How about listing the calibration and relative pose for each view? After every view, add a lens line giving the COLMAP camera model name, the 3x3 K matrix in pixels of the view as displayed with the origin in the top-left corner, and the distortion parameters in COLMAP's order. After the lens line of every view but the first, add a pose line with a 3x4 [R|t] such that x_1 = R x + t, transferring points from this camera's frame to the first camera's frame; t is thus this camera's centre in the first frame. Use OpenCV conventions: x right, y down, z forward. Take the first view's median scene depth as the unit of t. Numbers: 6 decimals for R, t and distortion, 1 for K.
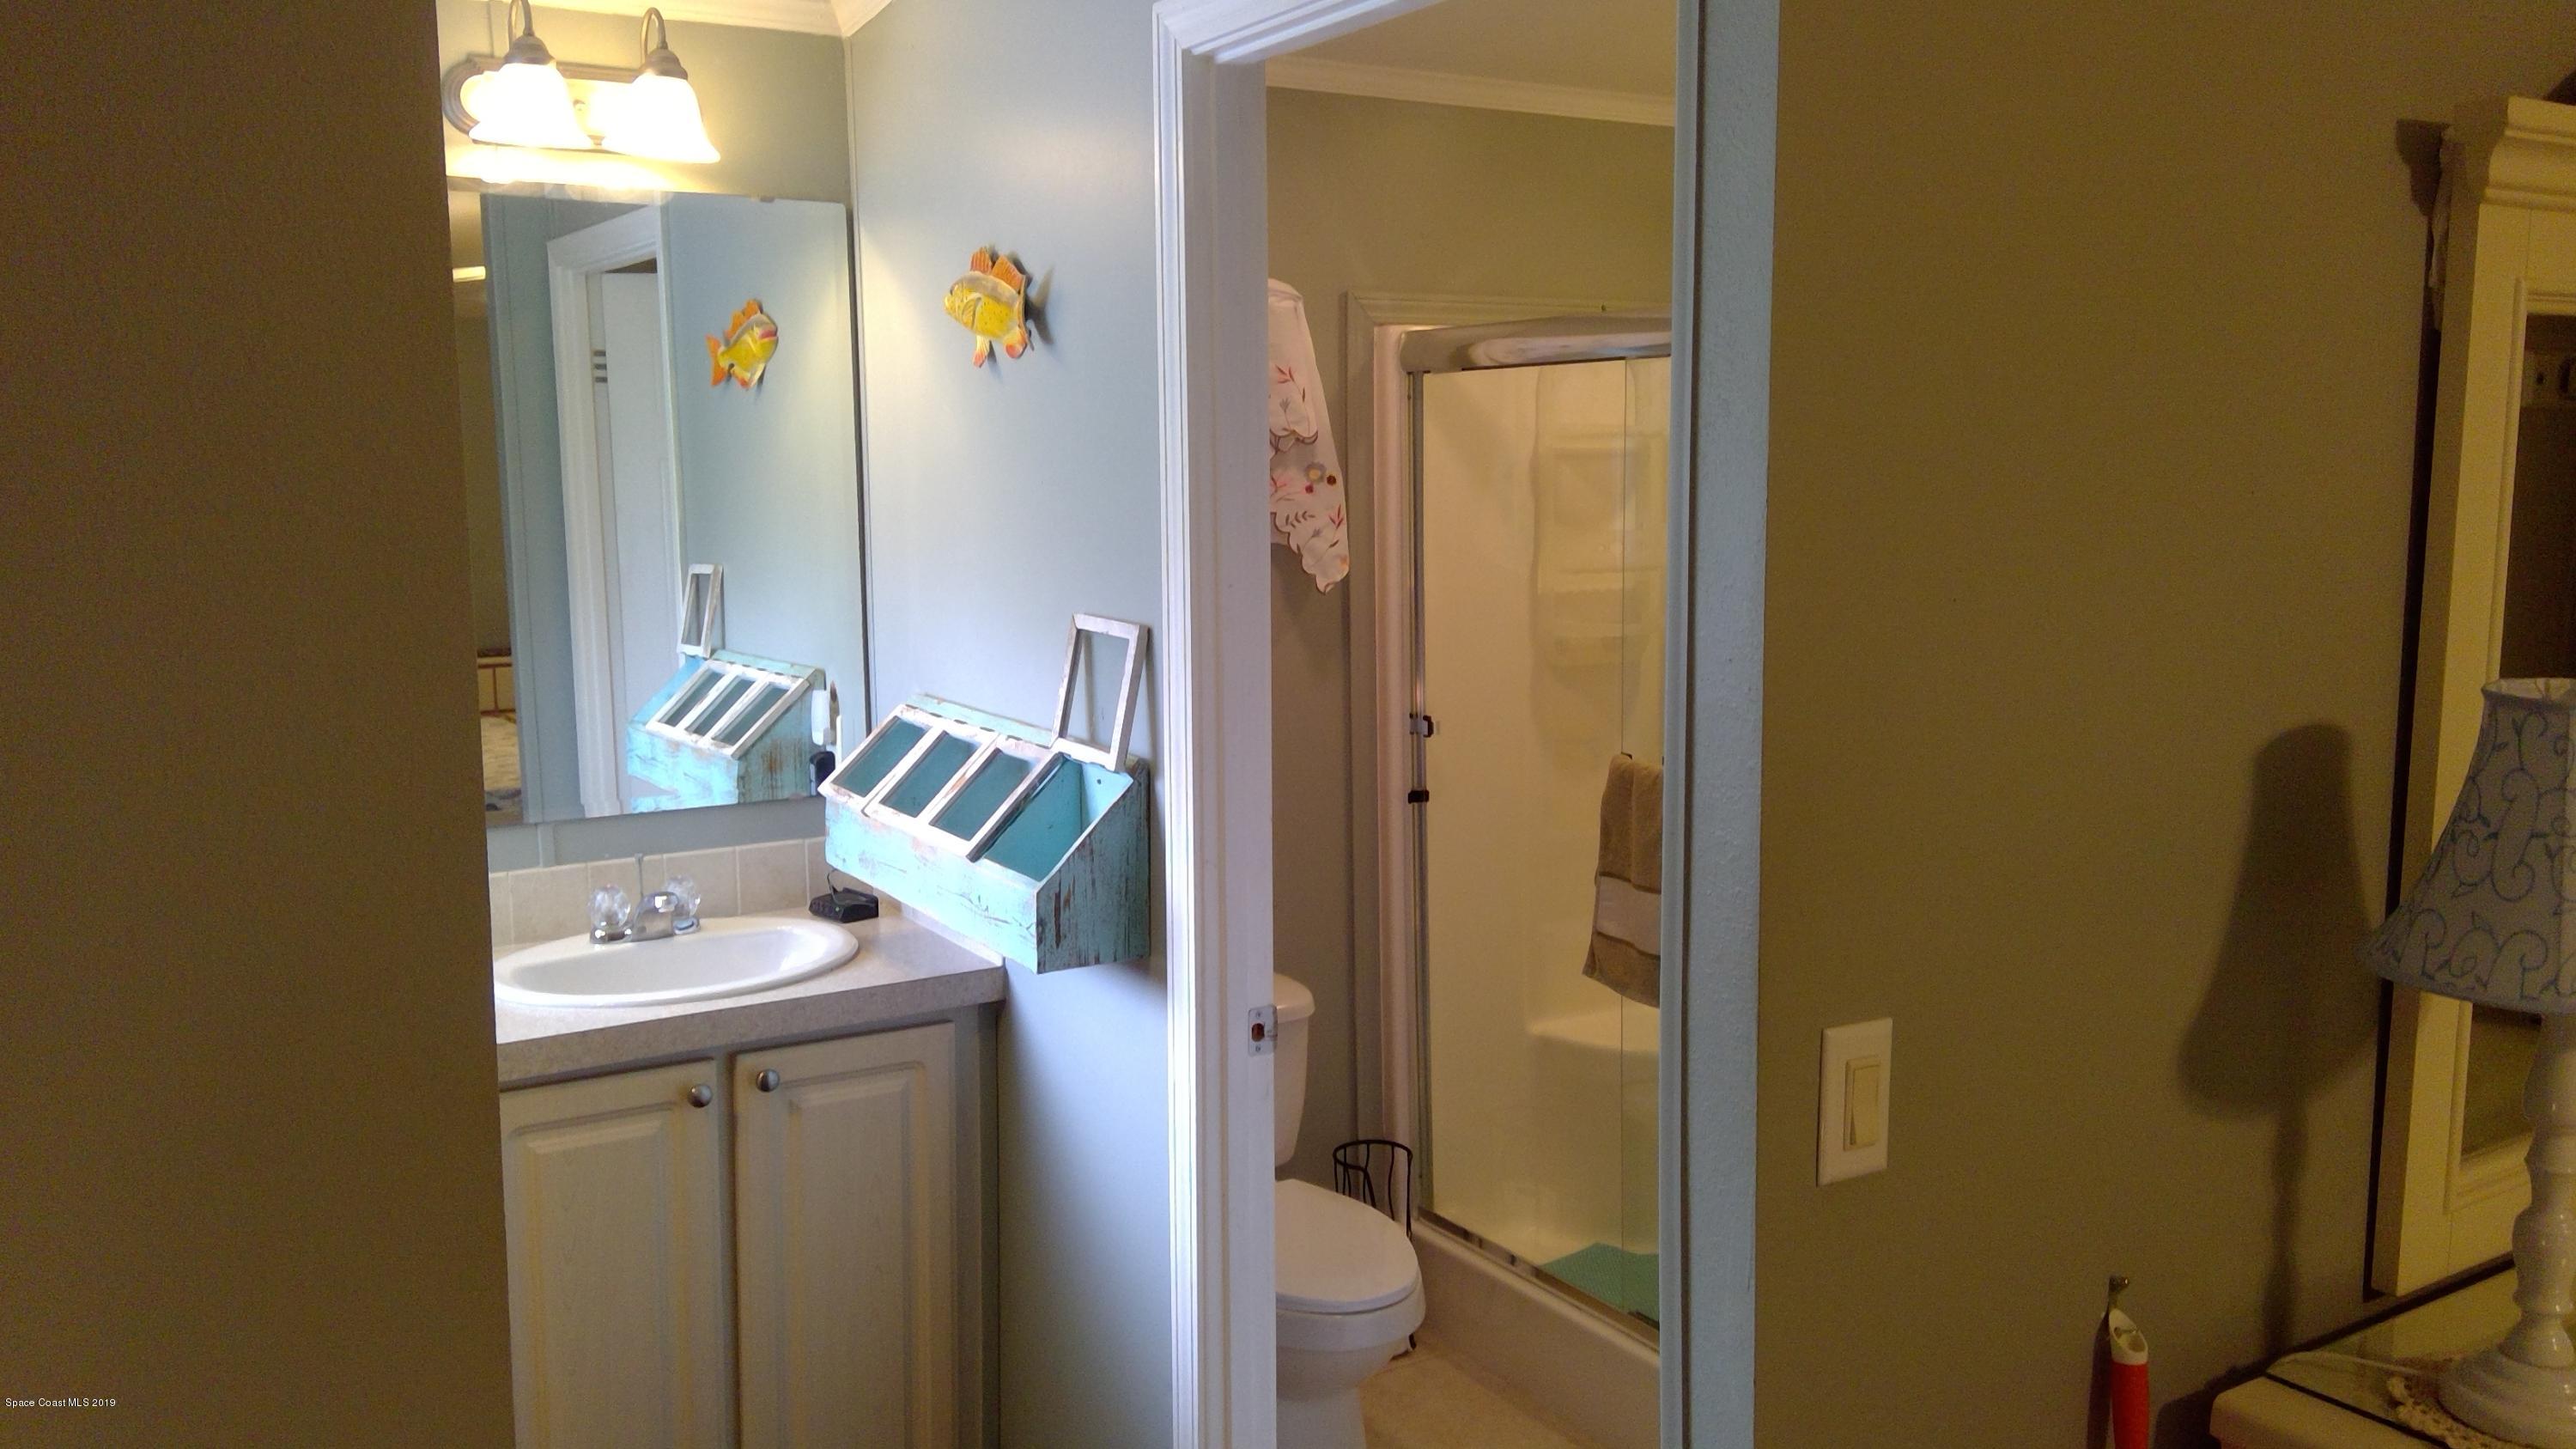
lens RADIAL K [[2005.7, 0, 1273.5], [0, 2005.7, 715.8], [0, 0, 1]] dist [0.126824, -0.202418]
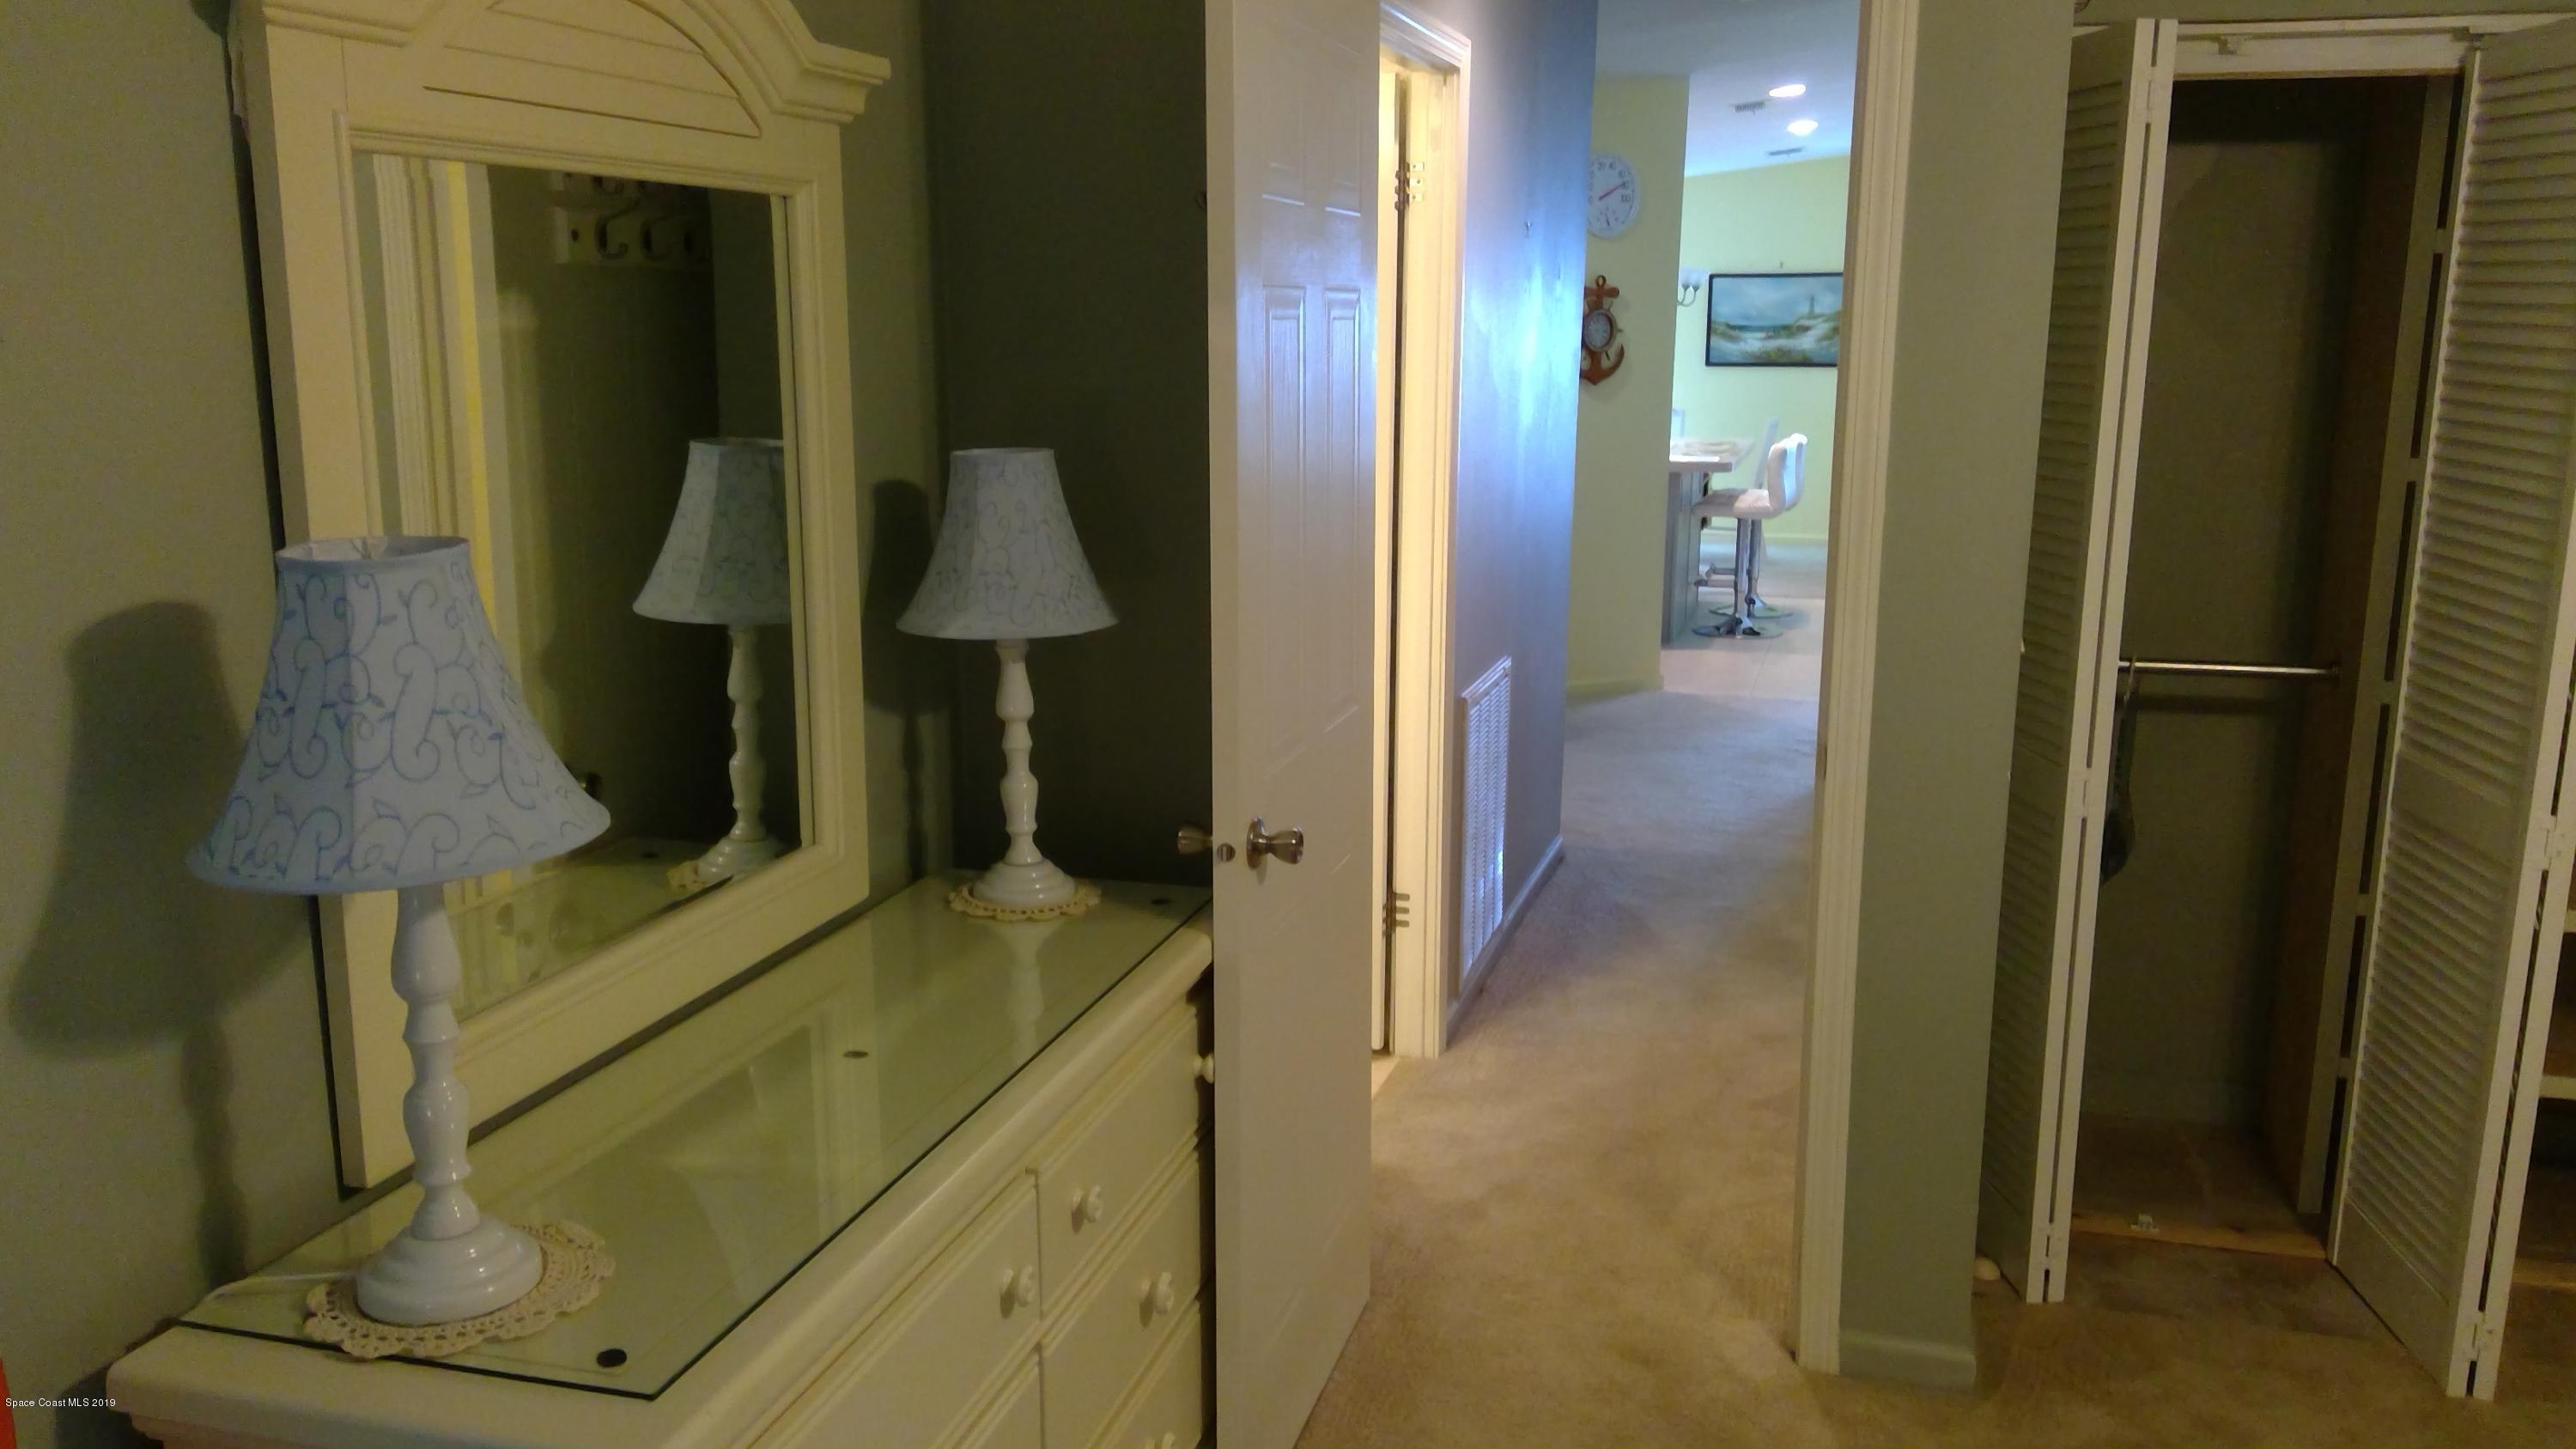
lens RADIAL K [[2005.7, 0, 1273.5], [0, 2005.7, 715.8], [0, 0, 1]] dist [0.126824, -0.202418]
pose [[0.738434, -0.125205, 0.662600, 0.271481], [0.082052, 0.991993, 0.096004, 0.007246], [-0.669315, -0.016525, 0.742795, 0.004747]]
